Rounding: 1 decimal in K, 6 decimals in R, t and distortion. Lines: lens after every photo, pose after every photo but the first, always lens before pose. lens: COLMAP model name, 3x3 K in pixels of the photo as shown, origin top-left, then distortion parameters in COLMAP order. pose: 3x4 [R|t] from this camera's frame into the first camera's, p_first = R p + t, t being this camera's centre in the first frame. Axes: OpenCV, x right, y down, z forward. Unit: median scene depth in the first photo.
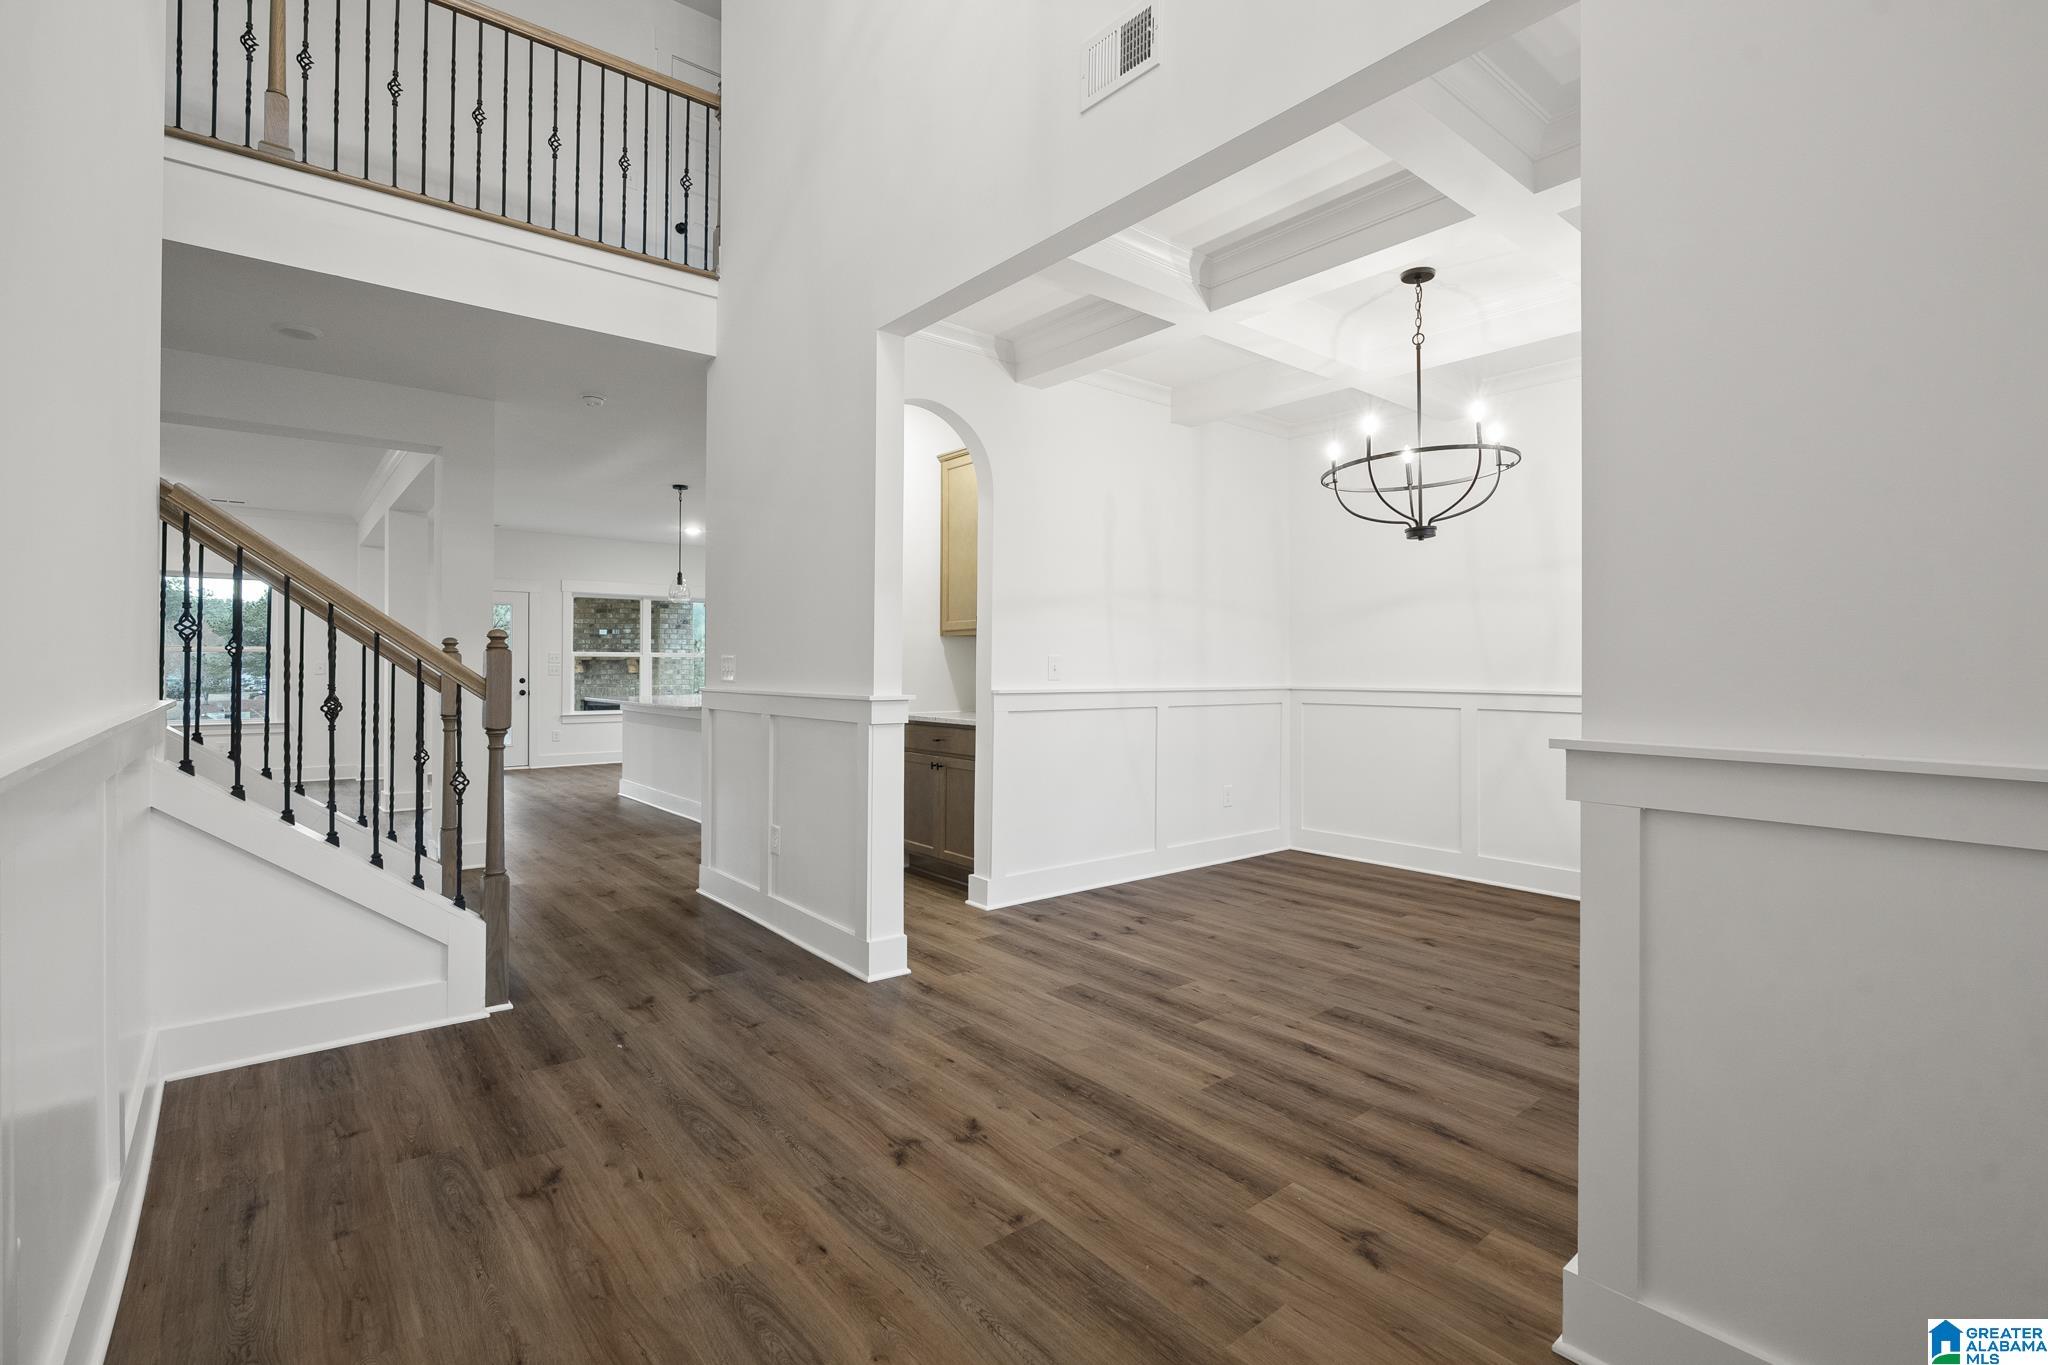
lens RADIAL K [[940.0, 0, 1027.8], [0, 940.0, 665.5], [0, 0, 1]] dist [-0.012642, 0.006254]
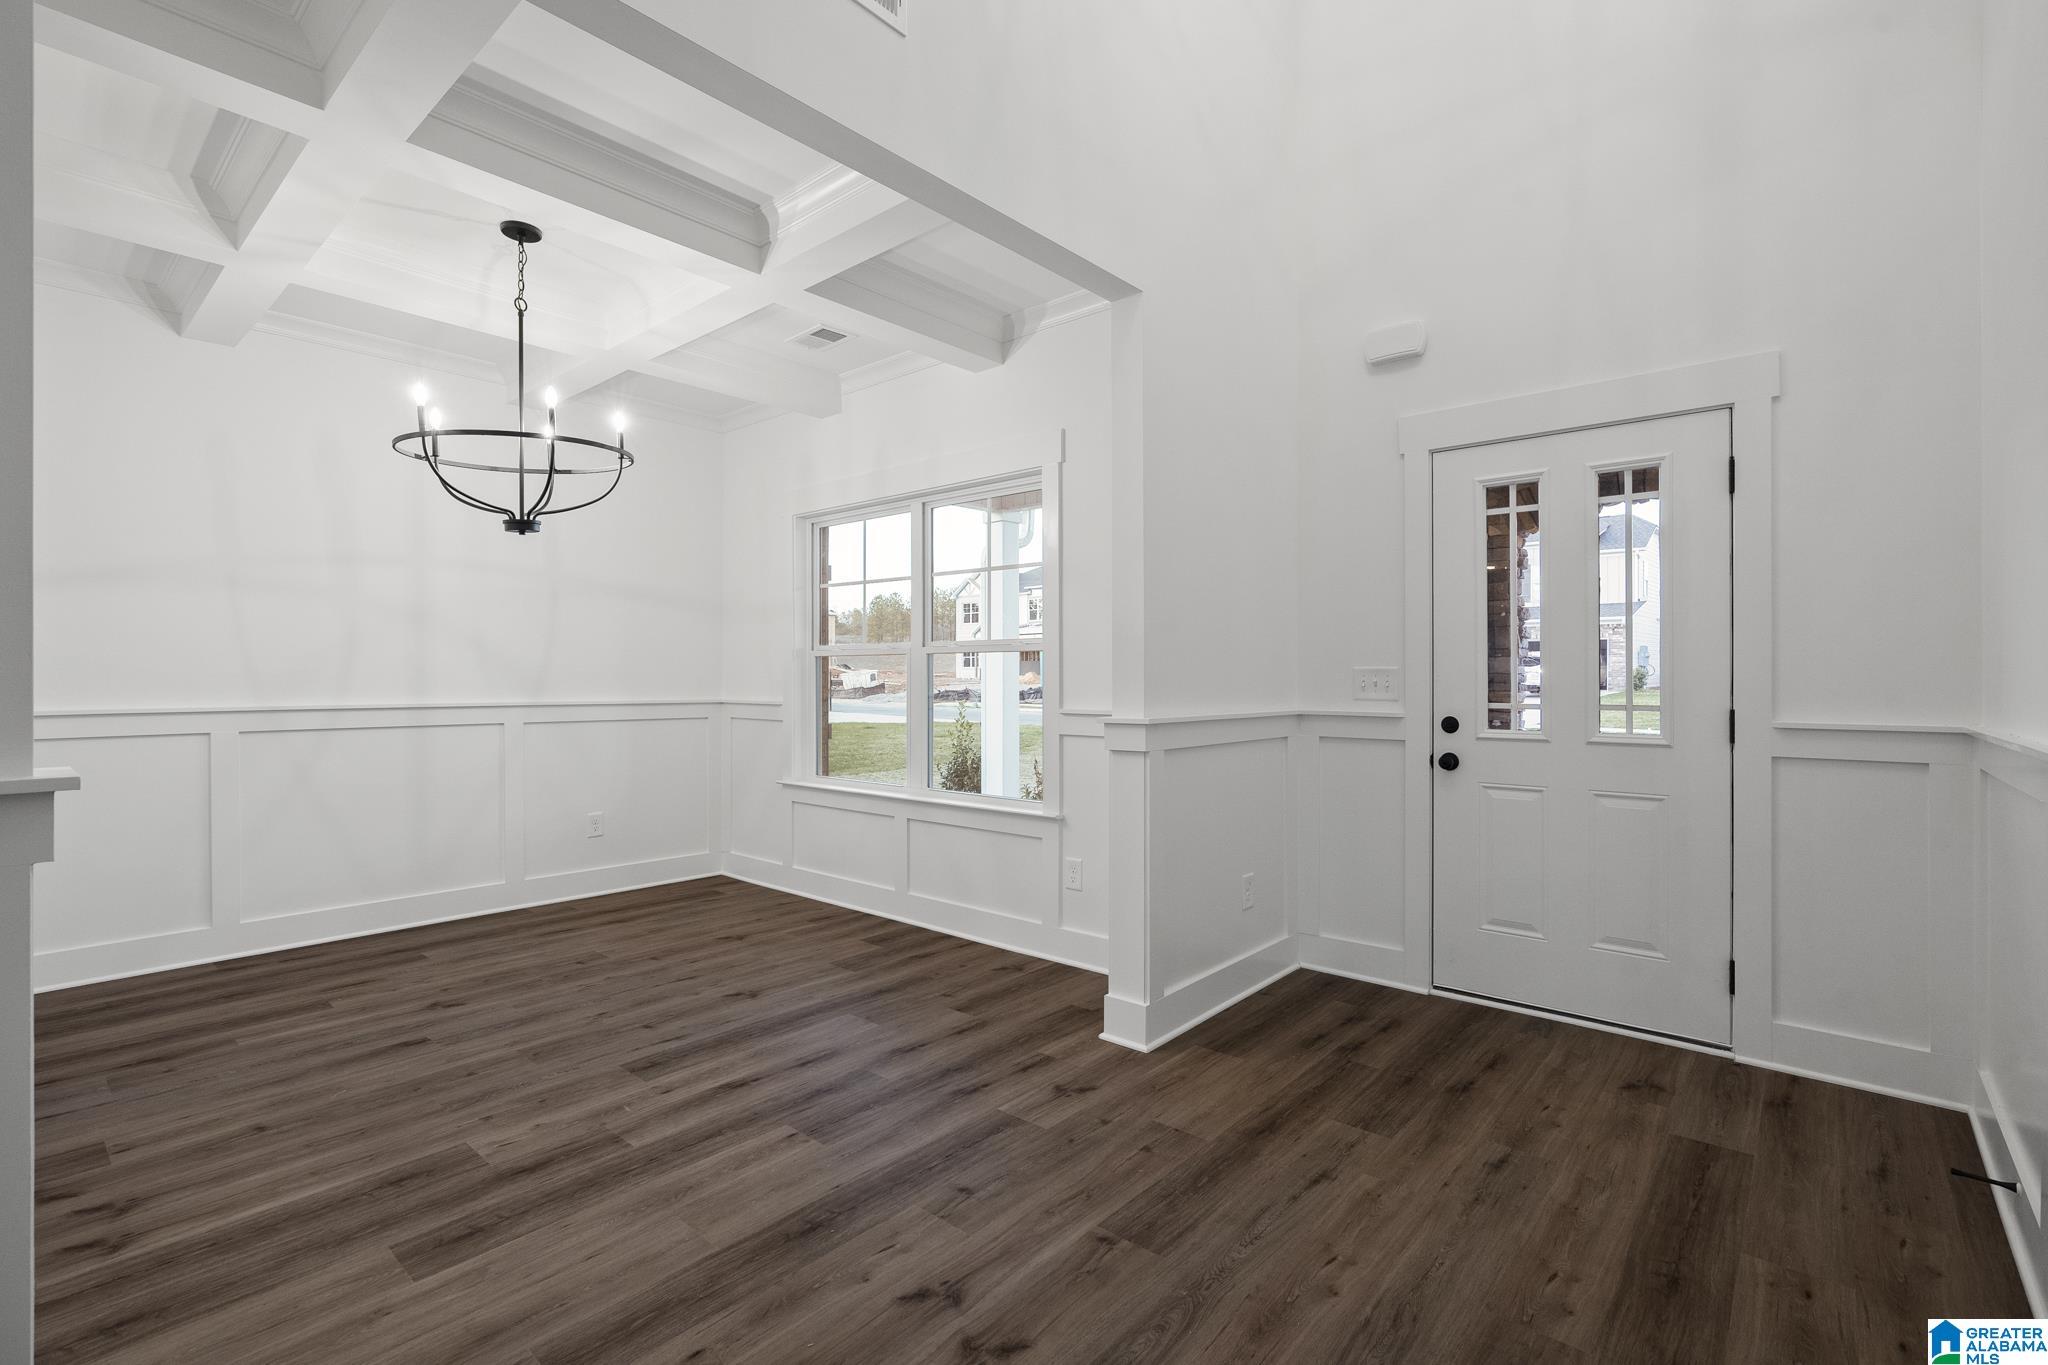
lens RADIAL K [[940.0, 0, 1027.8], [0, 940.0, 665.5], [0, 0, 1]] dist [-0.012642, 0.006254]
pose [[-0.176325, 0.006197, 0.984313, -0.679352], [-0.002142, 0.999975, -0.006680, -0.006961], [-0.984330, -0.003286, -0.176307, 0.874906]]
